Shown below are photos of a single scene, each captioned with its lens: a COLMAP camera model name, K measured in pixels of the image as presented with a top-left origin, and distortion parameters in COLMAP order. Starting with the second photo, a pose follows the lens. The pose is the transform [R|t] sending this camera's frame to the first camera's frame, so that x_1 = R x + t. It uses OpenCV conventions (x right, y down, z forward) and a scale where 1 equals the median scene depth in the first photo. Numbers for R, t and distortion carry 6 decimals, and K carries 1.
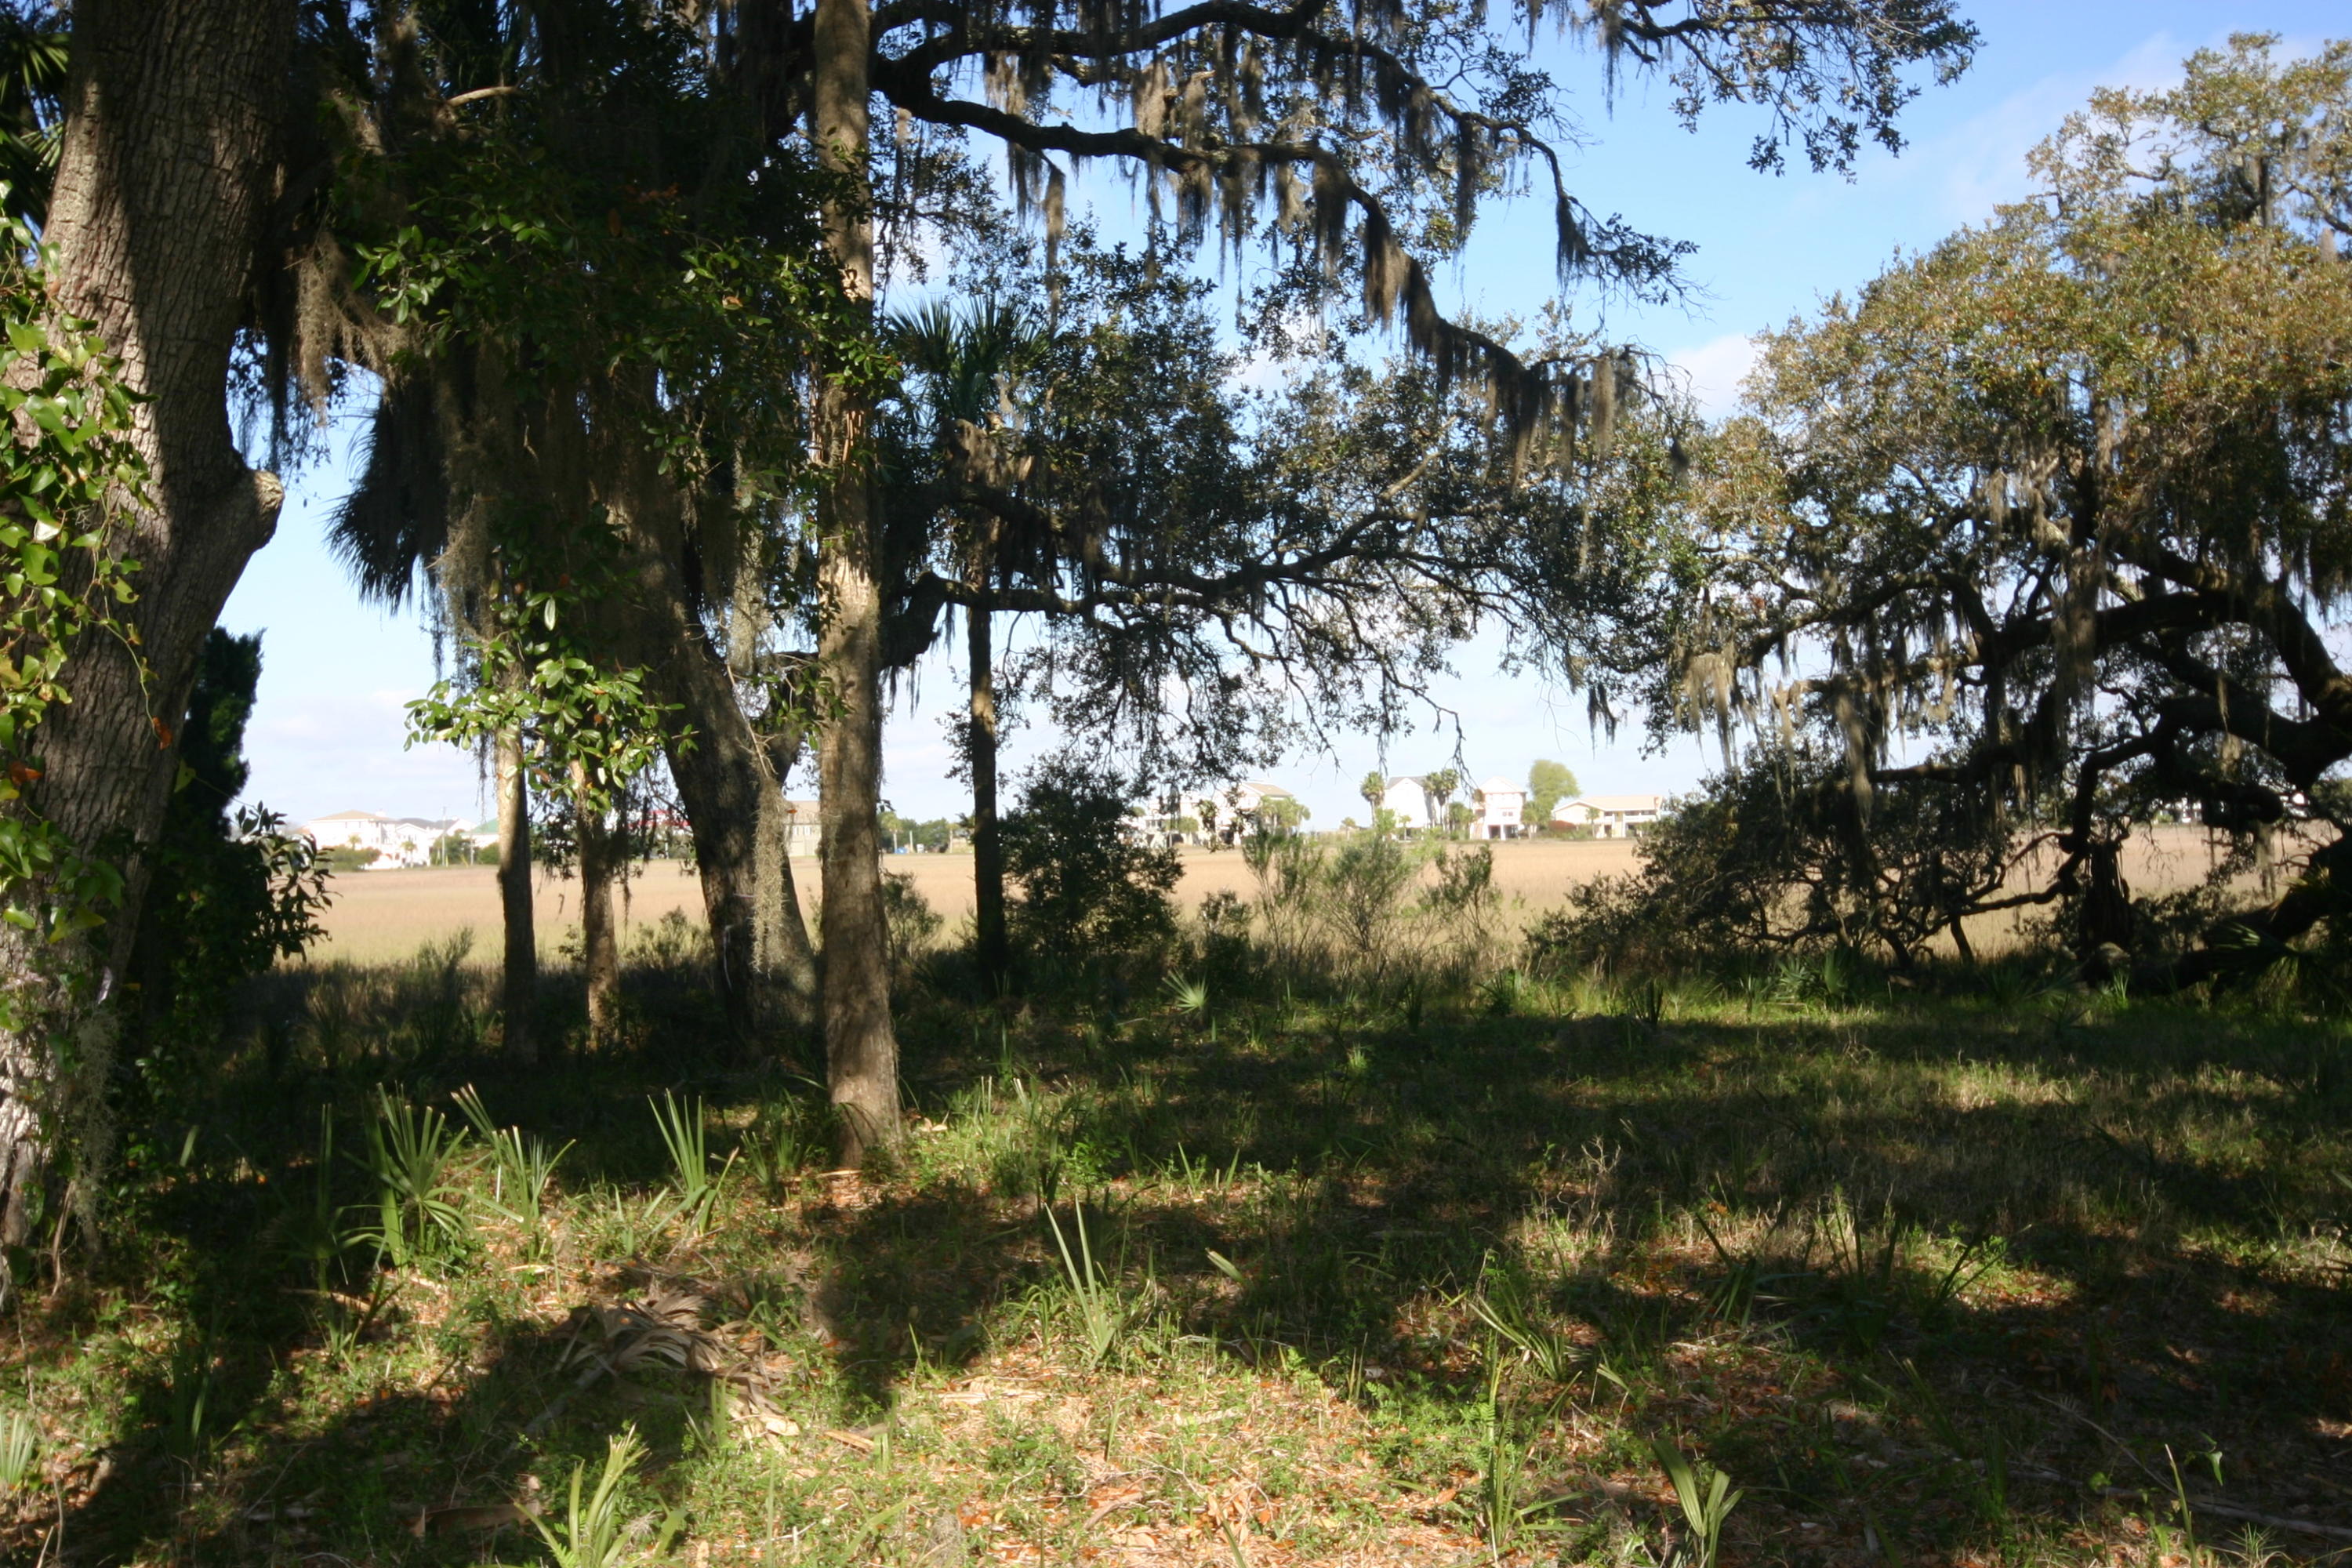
lens RADIAL K [[2389.5, 0, 1167.1], [0, 2389.5, 782.4], [0, 0, 1]] dist [-0.000397, 0.000000]
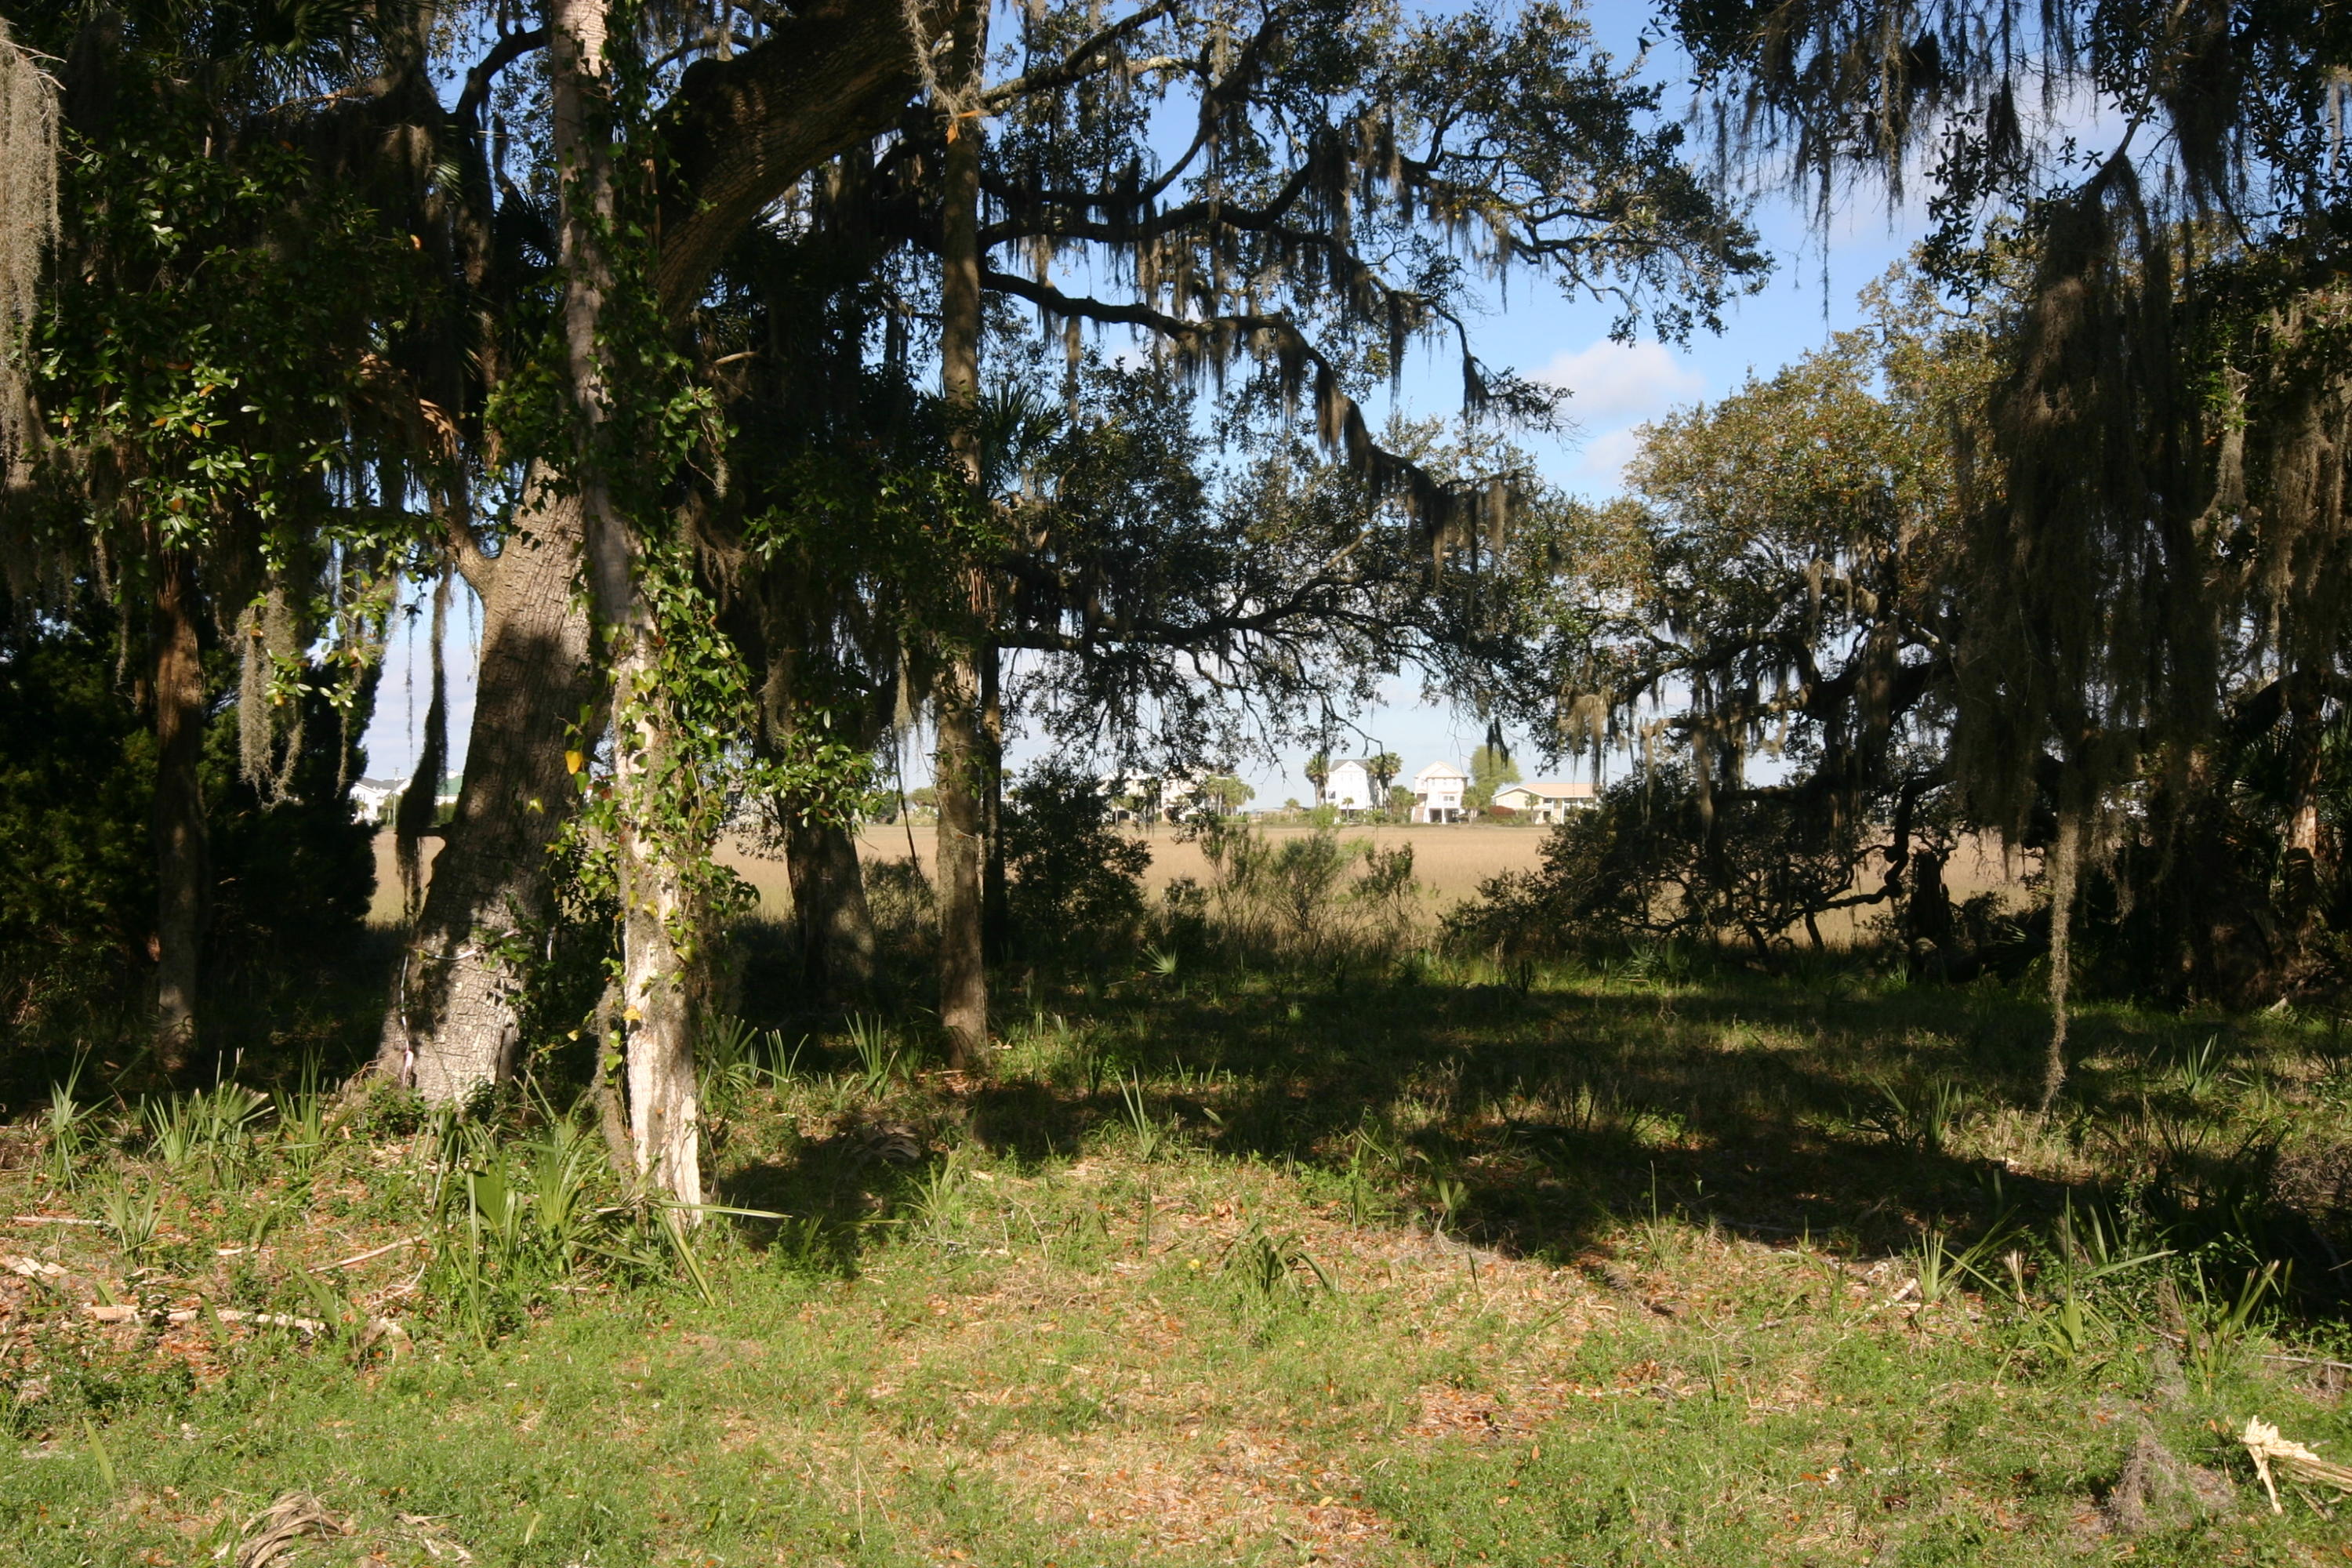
lens RADIAL K [[2389.5, 0, 1160.3], [0, 2389.5, 784.9], [0, 0, 1]] dist [-0.000397, 0.000000]
pose [[0.999527, 0.022886, 0.020531, -0.023027], [-0.023118, 0.999671, 0.011134, -0.021599], [-0.020270, -0.011603, 0.999727, -0.294536]]
